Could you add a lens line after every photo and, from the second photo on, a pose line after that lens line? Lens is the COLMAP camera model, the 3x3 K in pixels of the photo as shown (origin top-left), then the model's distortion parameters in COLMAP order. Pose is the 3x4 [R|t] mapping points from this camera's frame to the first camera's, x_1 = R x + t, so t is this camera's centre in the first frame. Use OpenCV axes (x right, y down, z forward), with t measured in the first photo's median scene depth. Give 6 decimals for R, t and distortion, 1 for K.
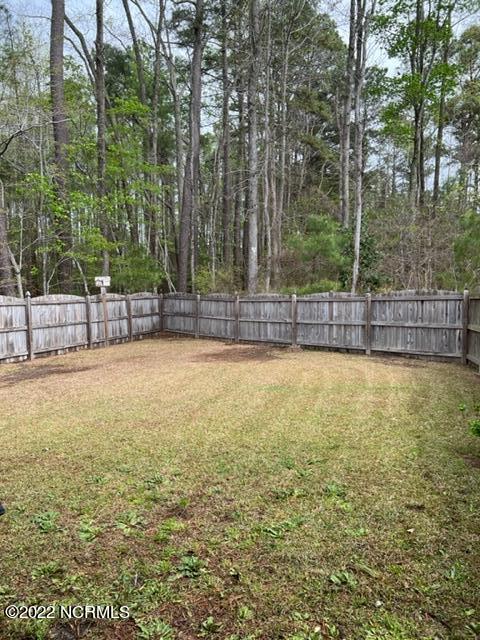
lens RADIAL K [[480.5, 0, 240.0], [0, 480.5, 320.0], [0, 0, 1]] dist [0.047849, -0.062049]
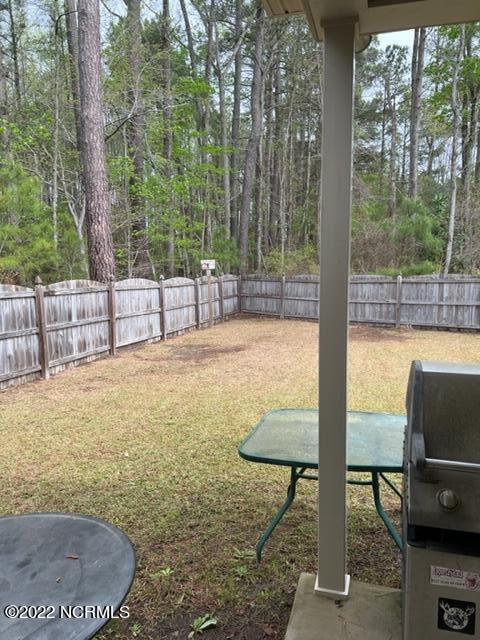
lens RADIAL K [[480.5, 0, 240.0], [0, 480.5, 320.0], [0, 0, 1]] dist [0.047849, -0.062049]
pose [[0.999569, -0.006213, 0.028698, -0.262069], [0.005000, 0.999099, 0.042147, -0.004344], [-0.028934, -0.041986, 0.998699, -0.034793]]
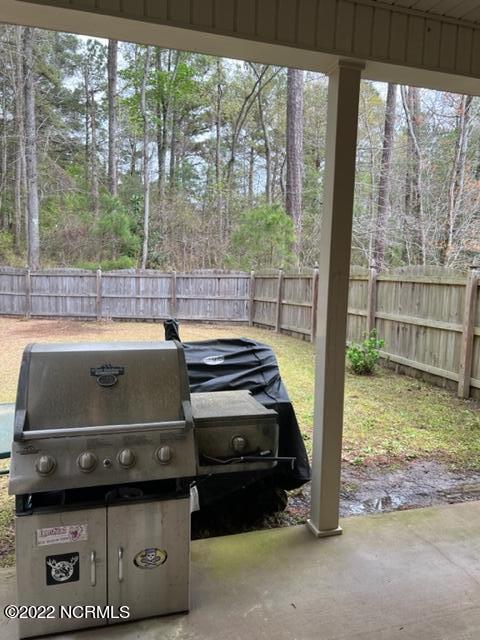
lens RADIAL K [[480.5, 0, 240.0], [0, 480.5, 320.0], [0, 0, 1]] dist [0.047849, -0.062049]
pose [[0.821330, -0.039322, 0.569096, -0.241342], [0.008193, 0.998332, 0.057155, -0.001678], [-0.570394, -0.042280, 0.820282, -0.051981]]
